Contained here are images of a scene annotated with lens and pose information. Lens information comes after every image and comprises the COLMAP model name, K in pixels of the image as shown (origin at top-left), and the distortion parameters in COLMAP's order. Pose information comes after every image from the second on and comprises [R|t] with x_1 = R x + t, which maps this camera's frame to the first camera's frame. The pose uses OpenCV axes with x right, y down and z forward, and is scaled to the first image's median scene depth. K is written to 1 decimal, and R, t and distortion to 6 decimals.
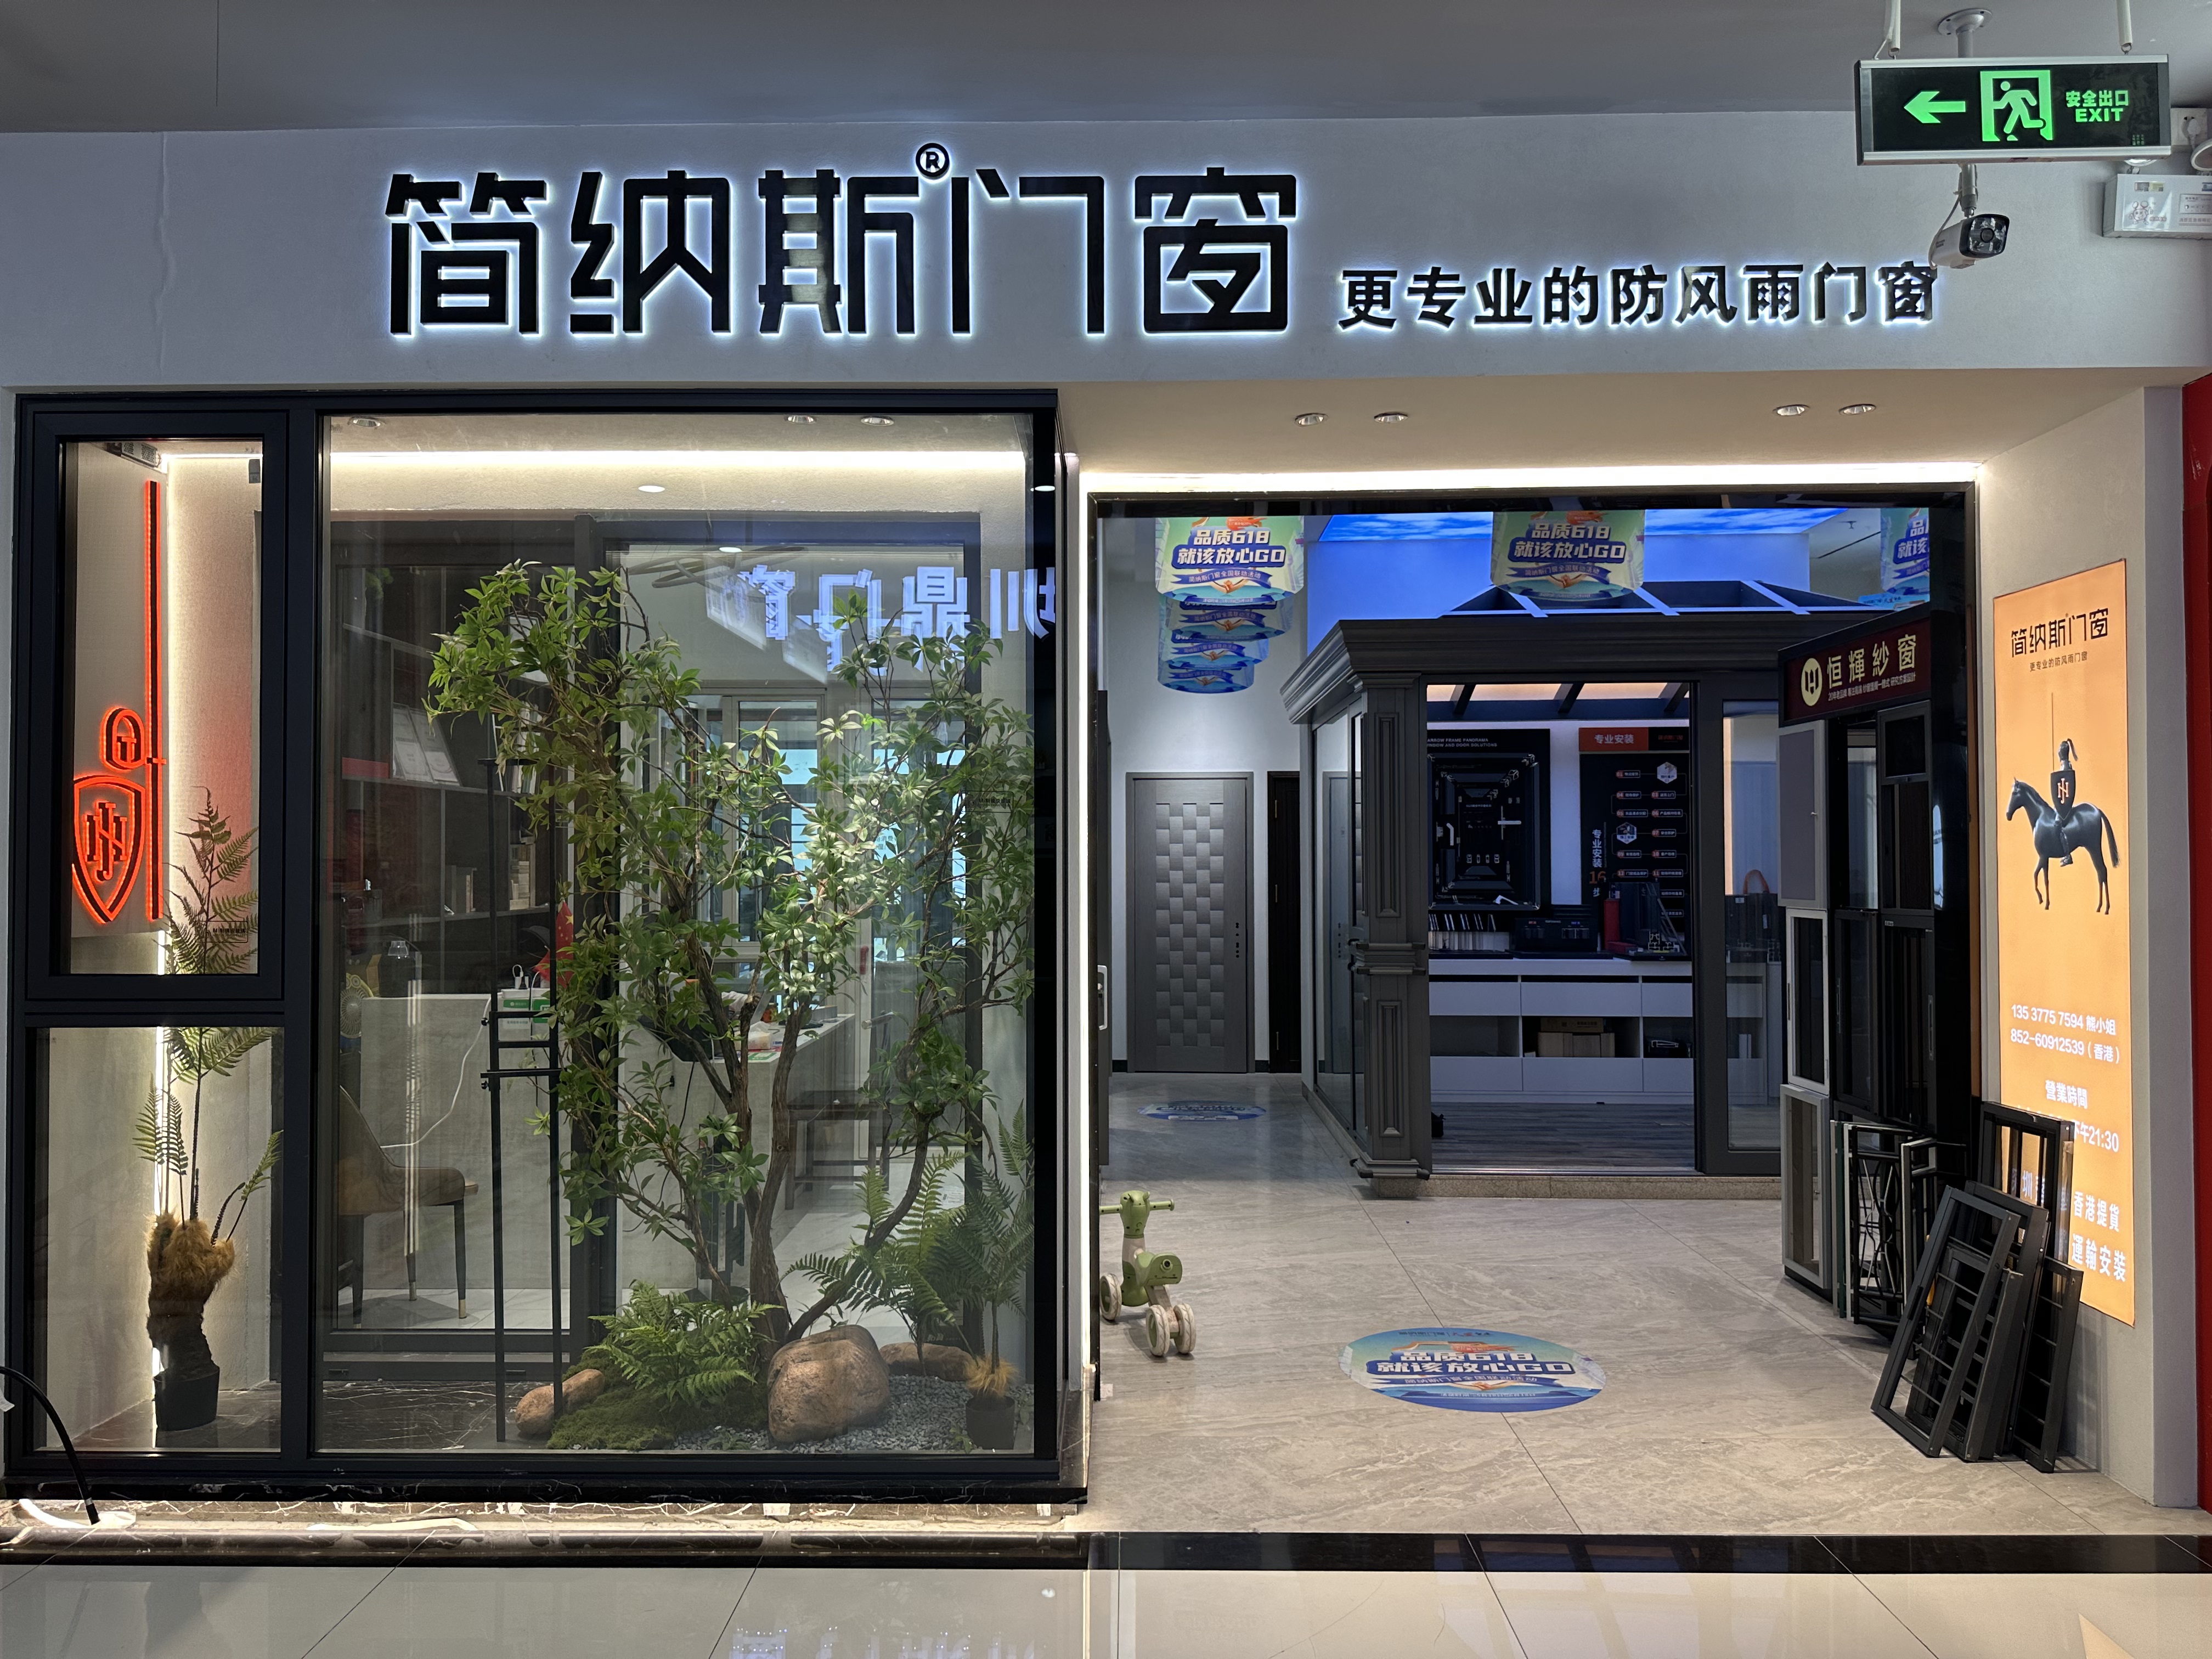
lens RADIAL K [[1546.1, 0, 1103.5], [0, 1546.1, 834.5], [0, 0, 1]] dist [0.001879, -0.000522]
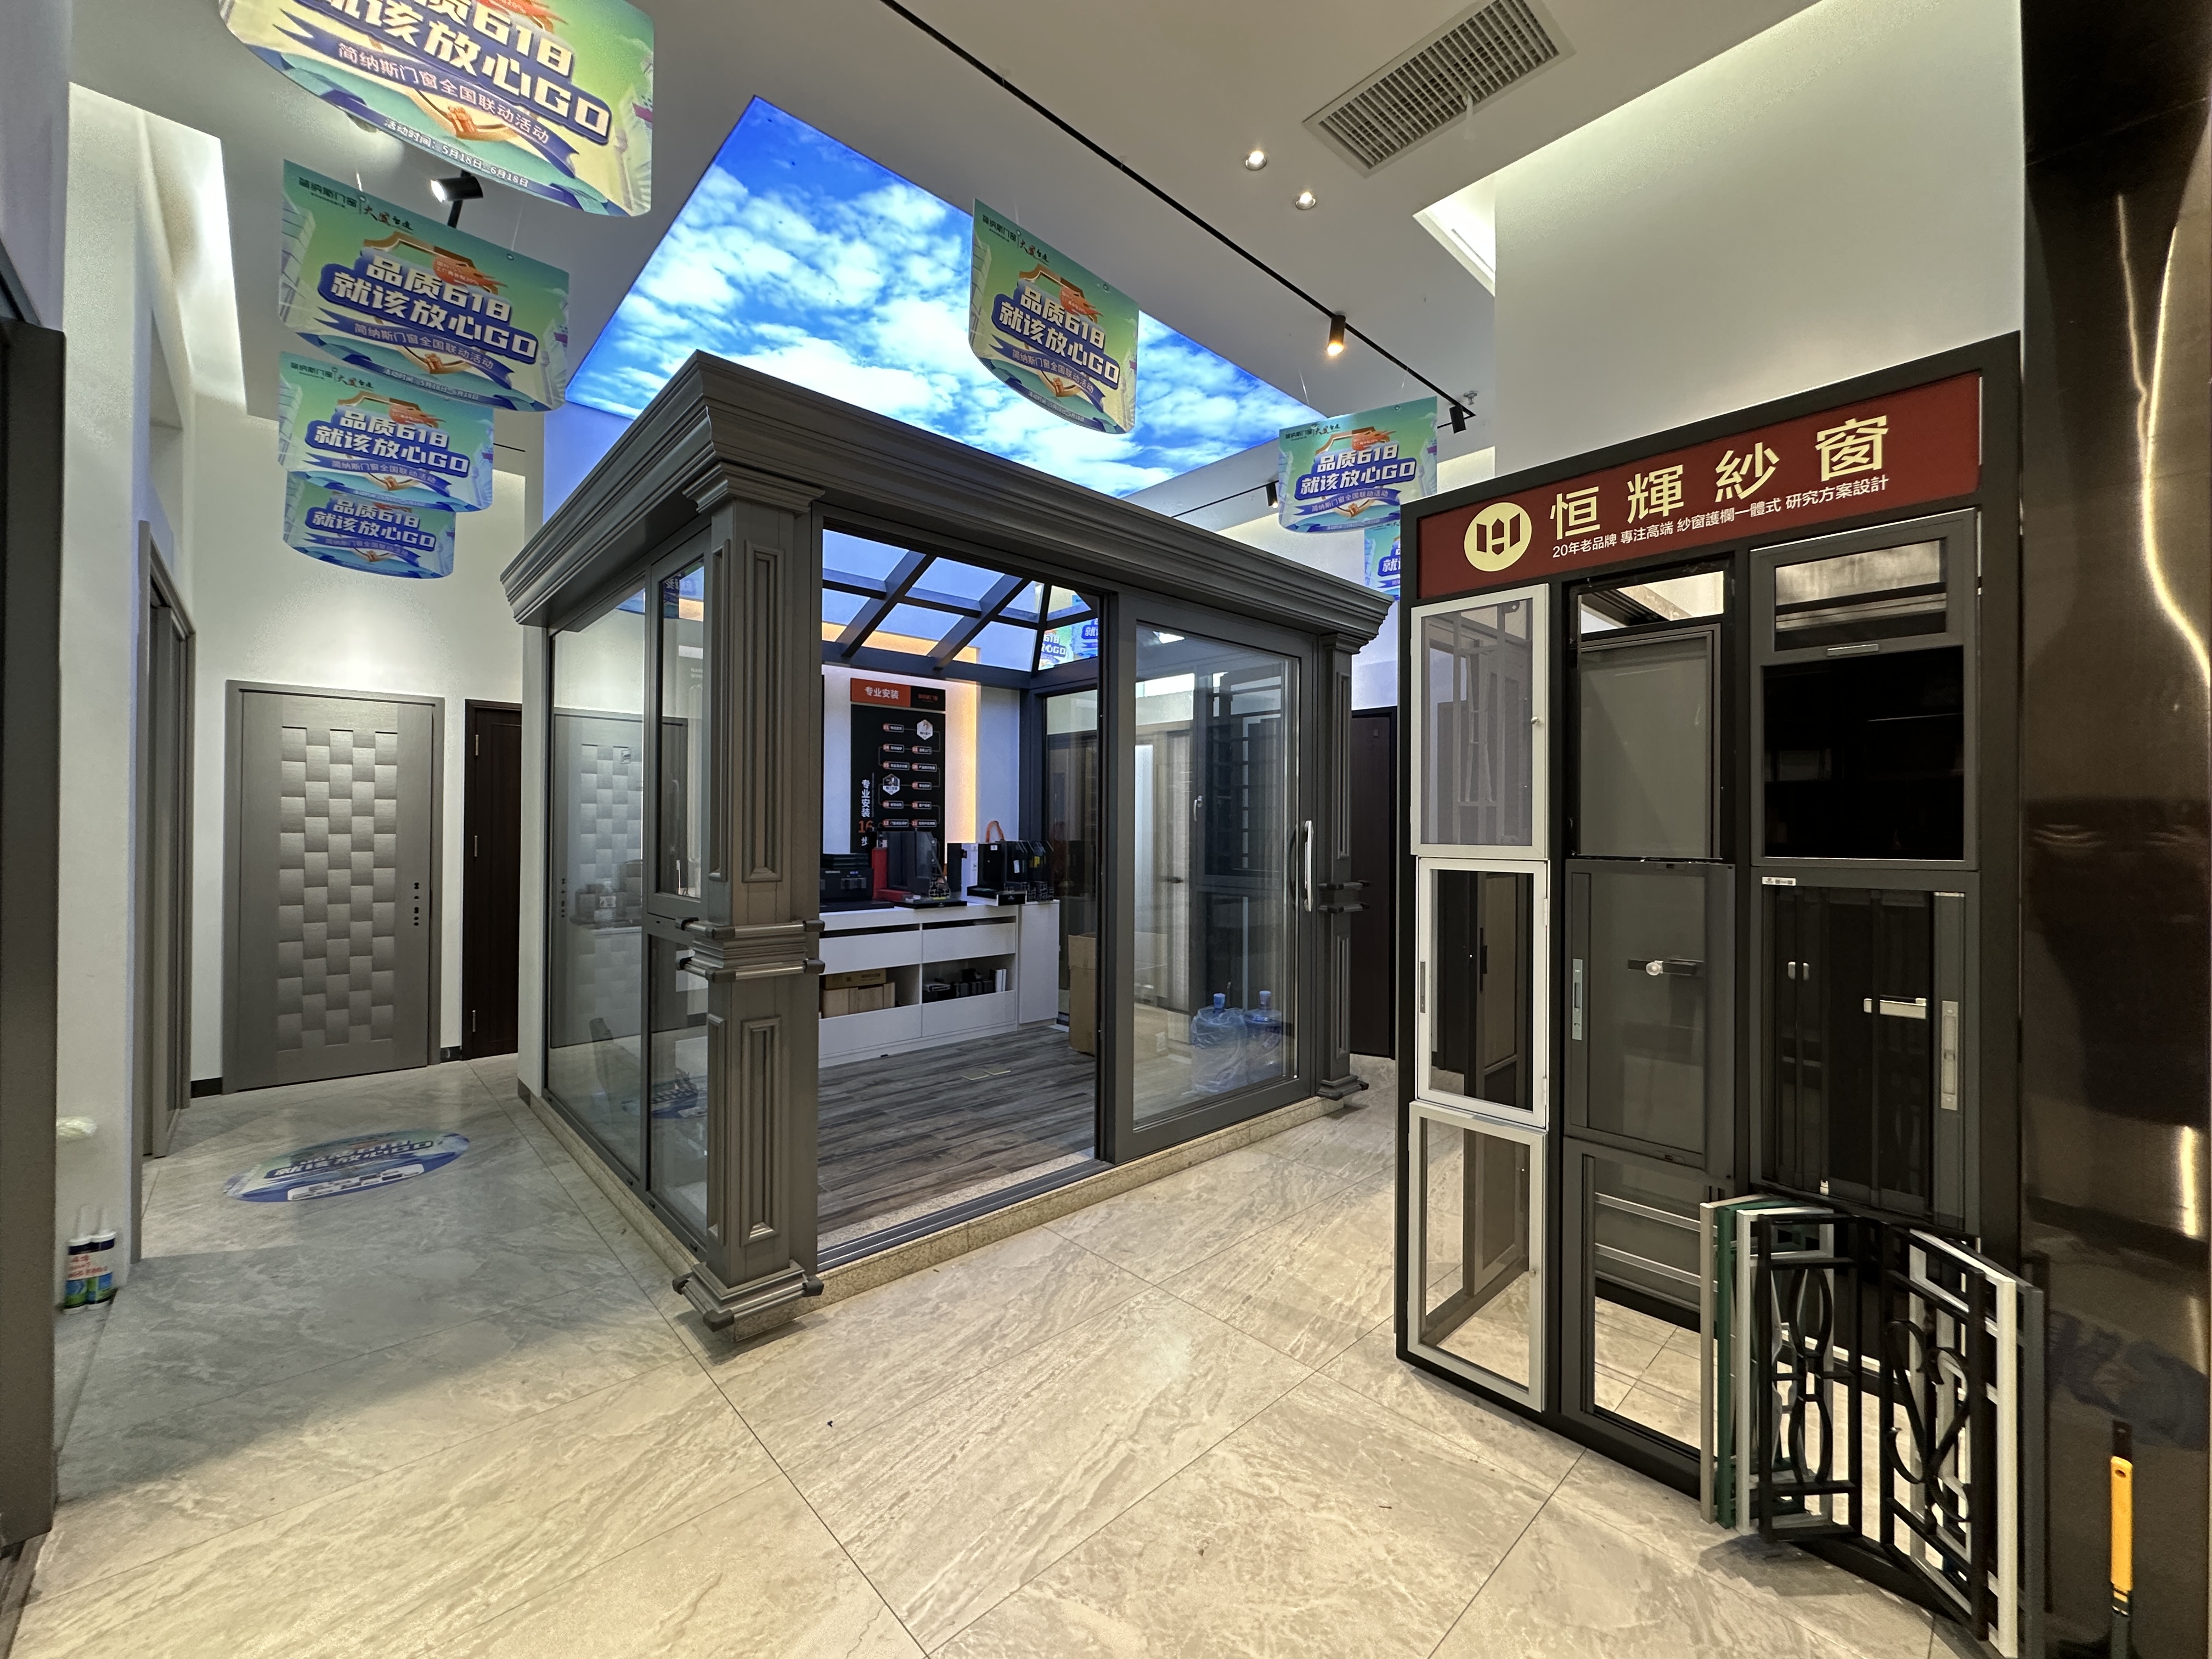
lens RADIAL K [[887.9, 0, 1102.9], [0, 887.9, 817.6], [0, 0, 1]] dist [-0.001625, 0.000454]
pose [[0.722778, 0.012141, 0.690974, 0.028247], [-0.017530, 0.999846, 0.000769, 0.018467], [-0.690858, -0.012669, 0.722879, 0.469571]]
